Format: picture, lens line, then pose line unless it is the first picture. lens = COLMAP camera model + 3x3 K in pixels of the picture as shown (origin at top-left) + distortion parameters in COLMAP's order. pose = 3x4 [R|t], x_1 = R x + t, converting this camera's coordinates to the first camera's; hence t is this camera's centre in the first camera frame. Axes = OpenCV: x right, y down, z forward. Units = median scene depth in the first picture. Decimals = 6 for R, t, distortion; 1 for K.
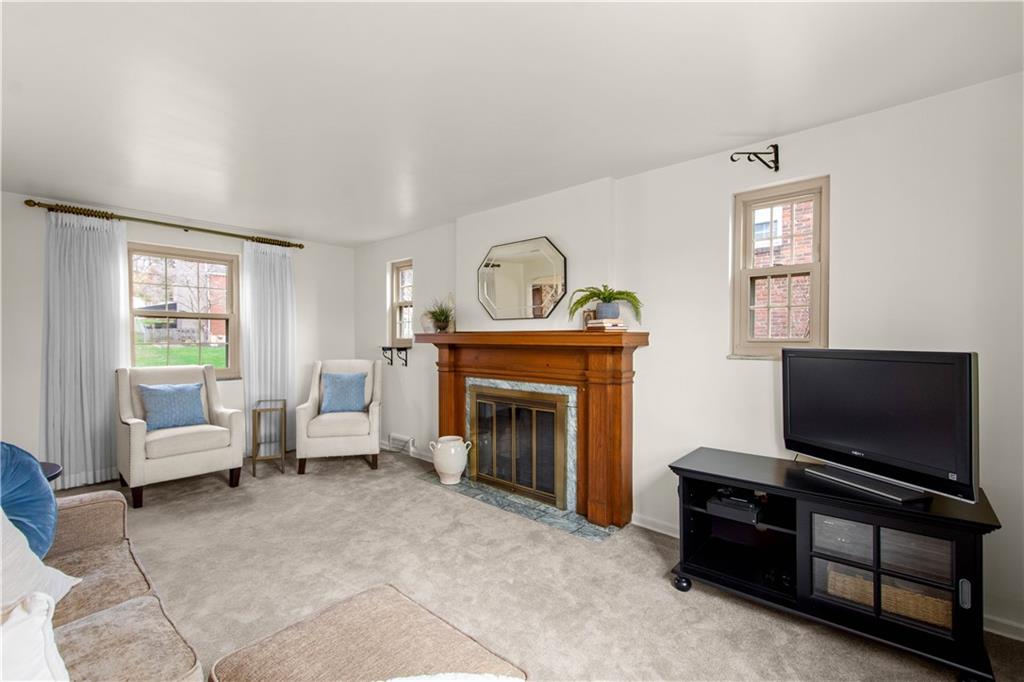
lens RADIAL K [[445.2, 0, 515.4], [0, 445.2, 340.1], [0, 0, 1]] dist [0.007569, -0.000951]
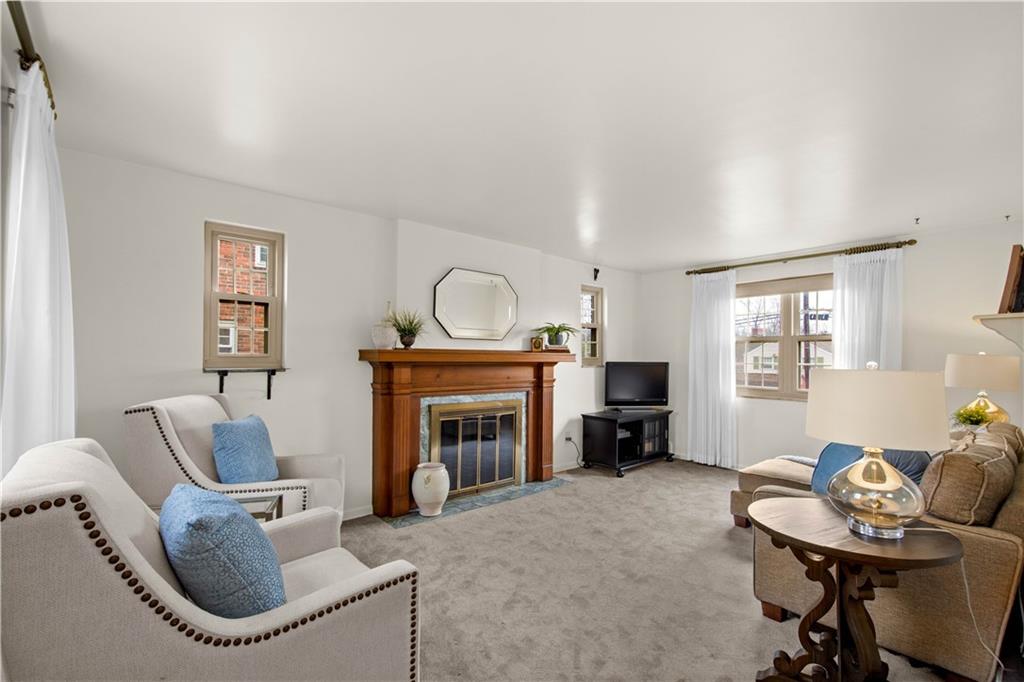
lens RADIAL K [[445.2, 0, 513.7], [0, 445.2, 348.6], [0, 0, 1]] dist [0.007569, -0.000951]
pose [[0.132273, 0.011504, 0.991147, -1.049796], [-0.010646, 0.999891, -0.010185, -0.011719], [-0.991156, -0.009204, 0.132382, 0.724507]]
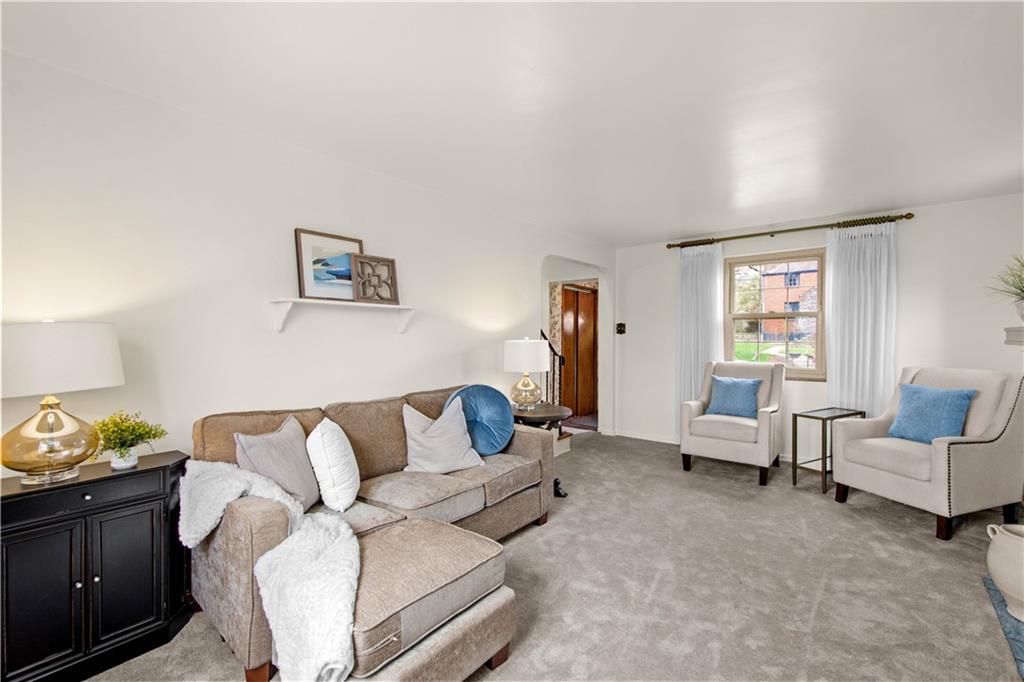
lens RADIAL K [[445.2, 0, 514.2], [0, 445.2, 342.8], [0, 0, 1]] dist [0.007569, -0.000951]
pose [[0.038016, 0.004870, -0.999265, 0.351206], [-0.008182, 0.999956, 0.004562, 0.010594], [0.999244, 0.008003, 0.038054, 0.413037]]
